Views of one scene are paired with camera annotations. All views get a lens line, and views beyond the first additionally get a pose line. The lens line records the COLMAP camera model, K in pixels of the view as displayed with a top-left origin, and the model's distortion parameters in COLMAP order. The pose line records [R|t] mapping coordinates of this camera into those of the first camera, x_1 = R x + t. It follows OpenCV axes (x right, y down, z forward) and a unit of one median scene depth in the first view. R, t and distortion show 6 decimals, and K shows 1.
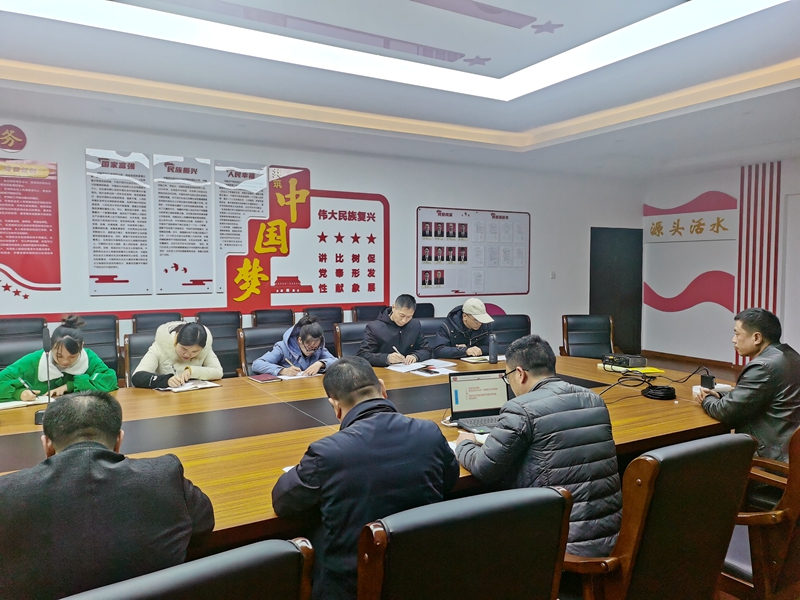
lens RADIAL K [[610.8, 0, 401.1], [0, 610.8, 304.4], [0, 0, 1]] dist [0.051521, -0.025055]
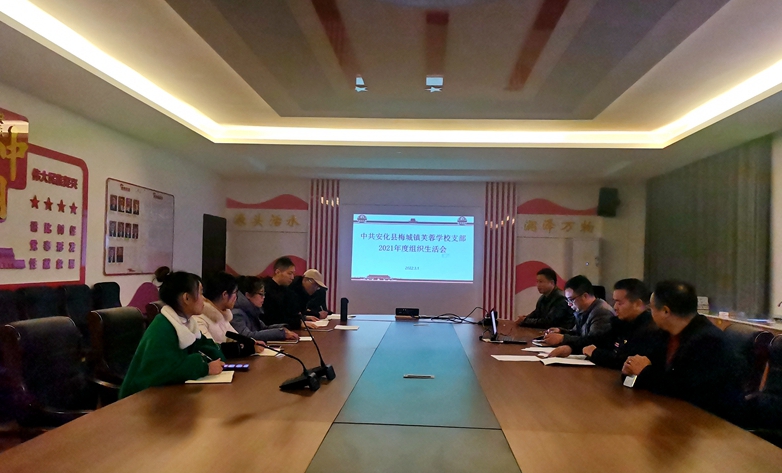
lens RADIAL K [[607.4, 0, 407.7], [0, 607.4, 252.6], [0, 0, 1]] dist [0.000398, -0.019031]
pose [[0.536869, 0.030725, 0.843106, -0.521524], [0.022943, 0.998435, -0.050995, 0.010958], [-0.843354, 0.046721, 0.535324, 0.134969]]
